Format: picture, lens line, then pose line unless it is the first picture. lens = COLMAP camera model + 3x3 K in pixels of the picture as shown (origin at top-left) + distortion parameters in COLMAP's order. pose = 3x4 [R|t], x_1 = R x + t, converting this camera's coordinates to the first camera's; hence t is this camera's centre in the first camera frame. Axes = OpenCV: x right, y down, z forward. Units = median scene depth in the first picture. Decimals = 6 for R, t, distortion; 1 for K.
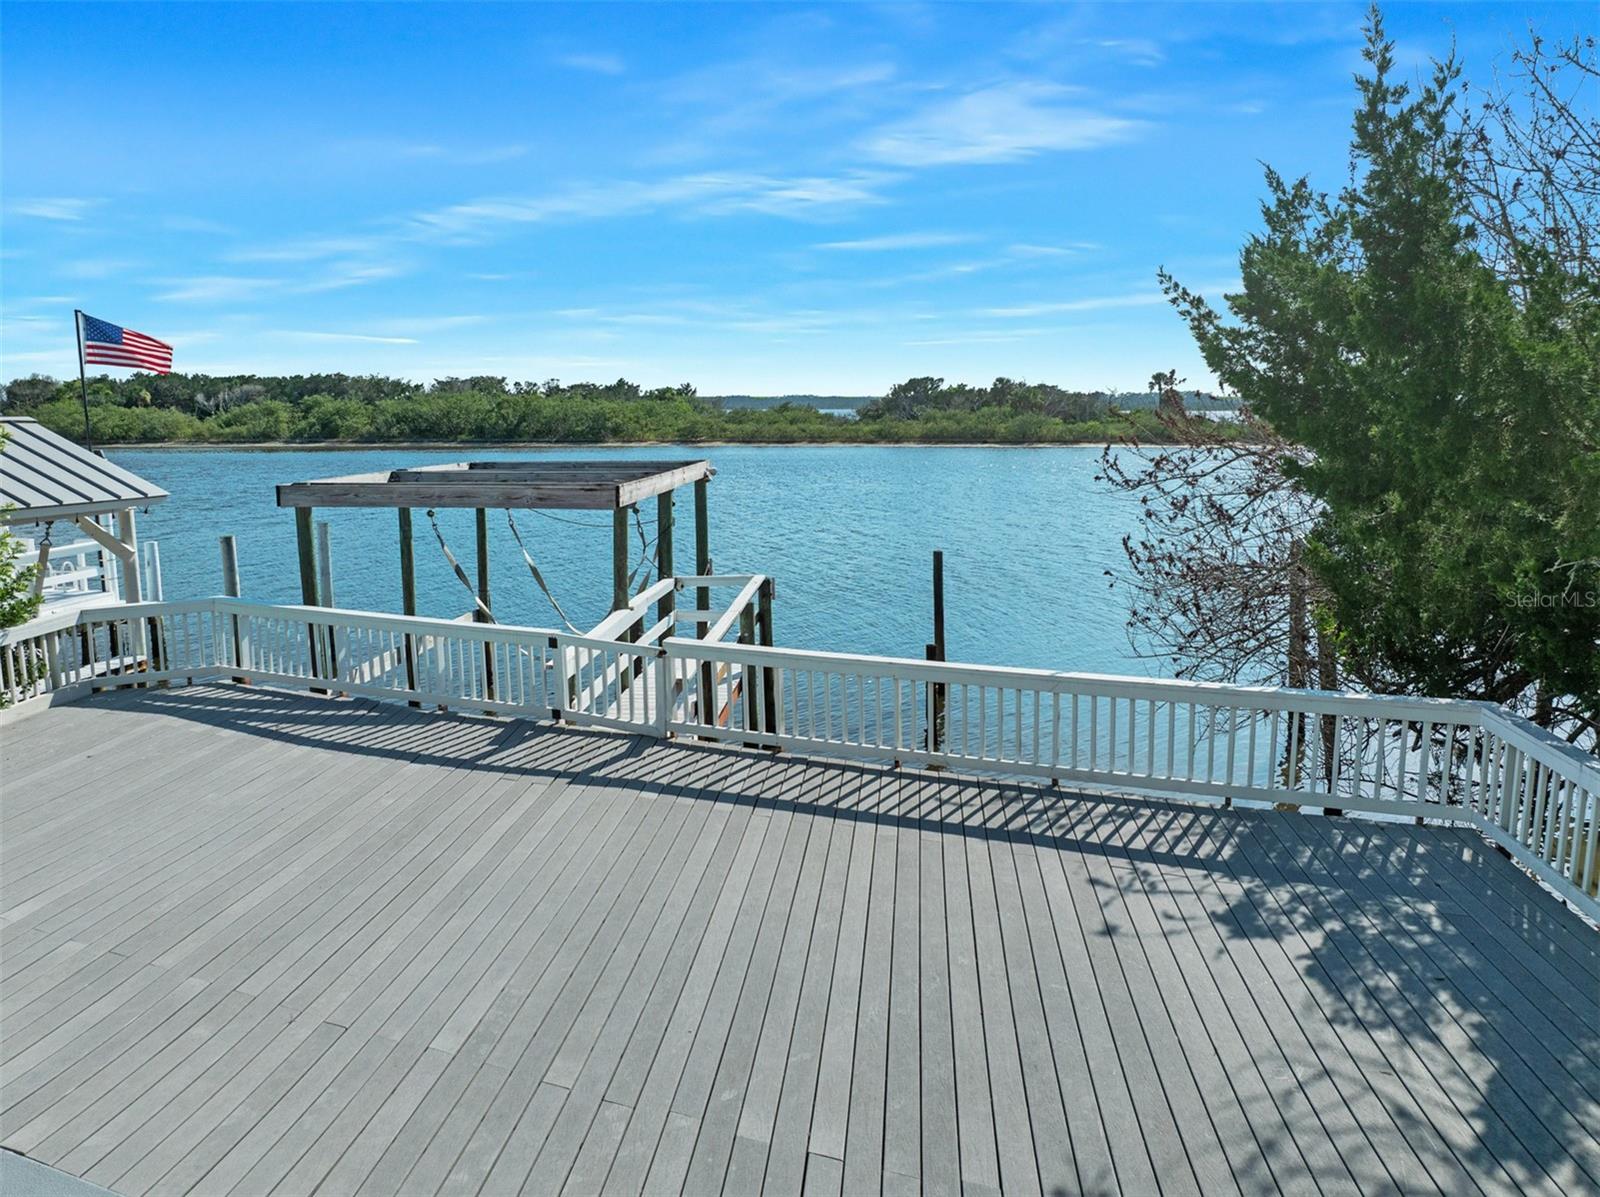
lens RADIAL K [[1133.8, 0, 800.0], [0, 1133.8, 598.5], [0, 0, 1]] dist [-0.003482, -0.080206]
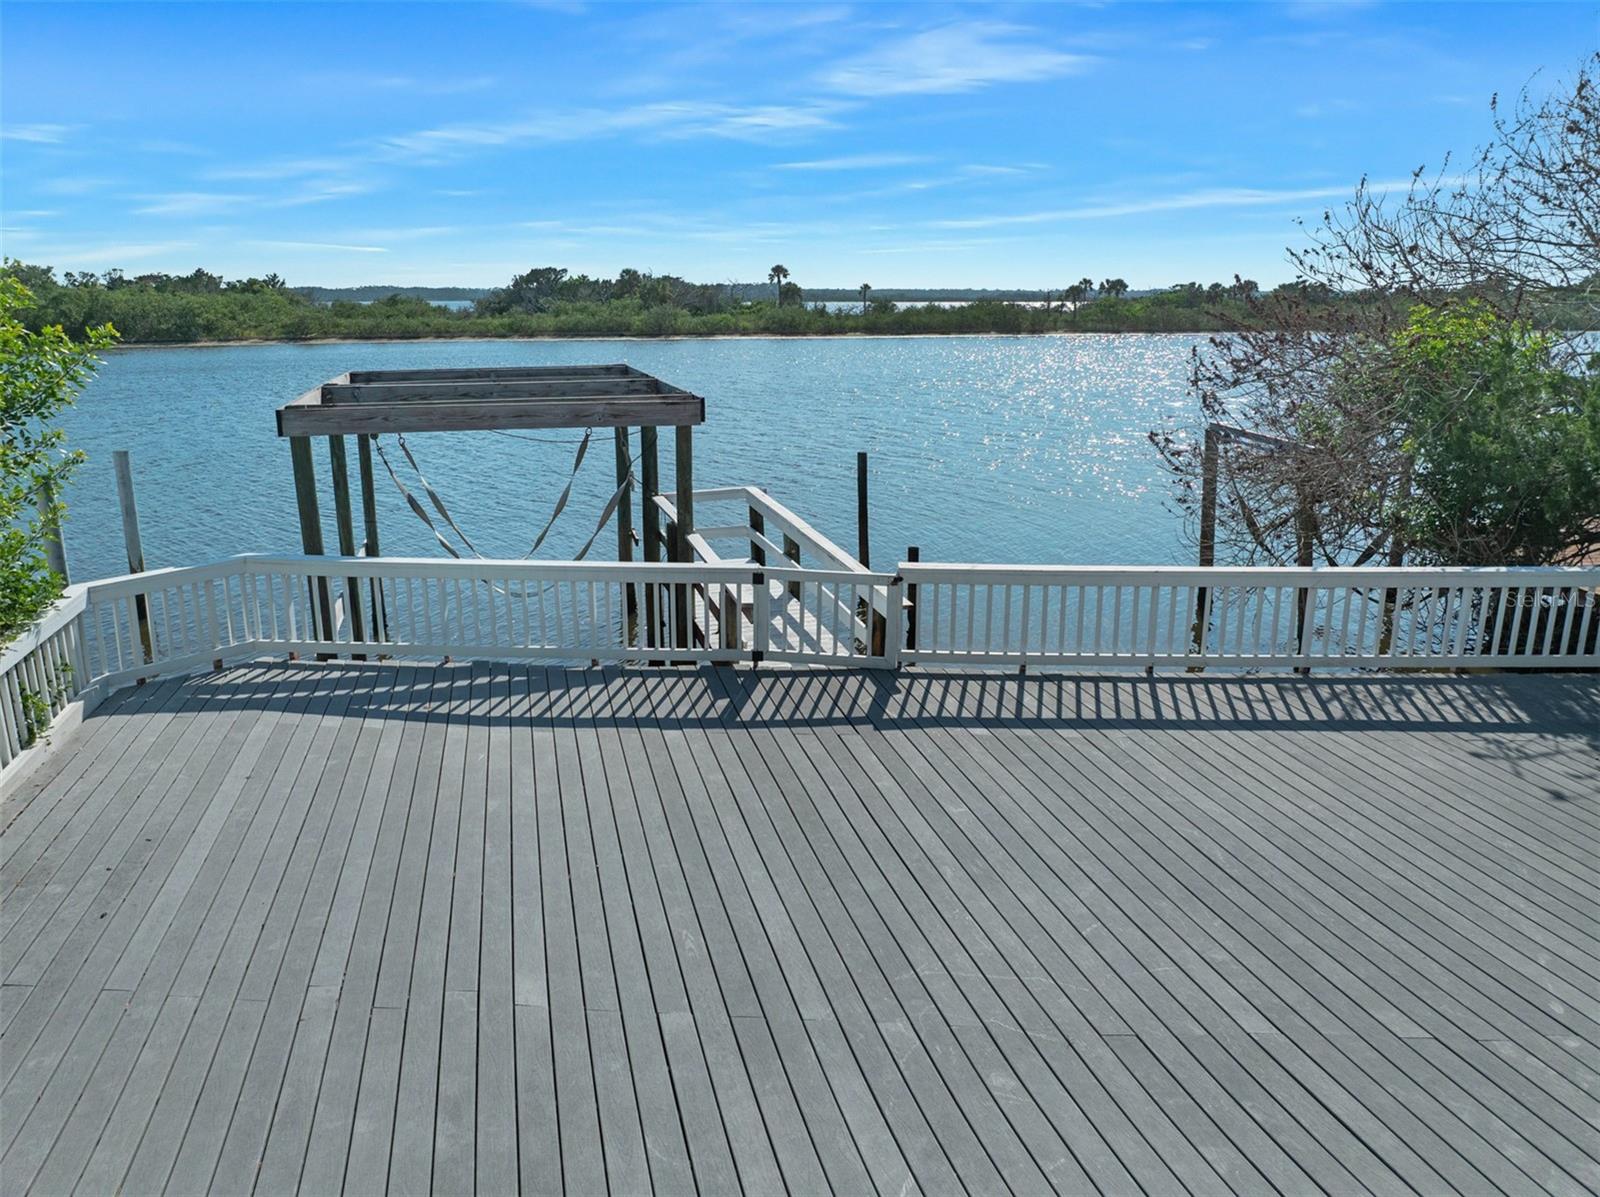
lens RADIAL K [[1123.4, 0, 804.9], [0, 1123.4, 590.3], [0, 0, 1]] dist [-0.038051, -0.000473]
pose [[0.937103, -0.085453, 0.338430, -0.472344], [0.055440, 0.993700, 0.097397, -0.034558], [-0.344621, -0.072509, 0.935937, 0.152821]]
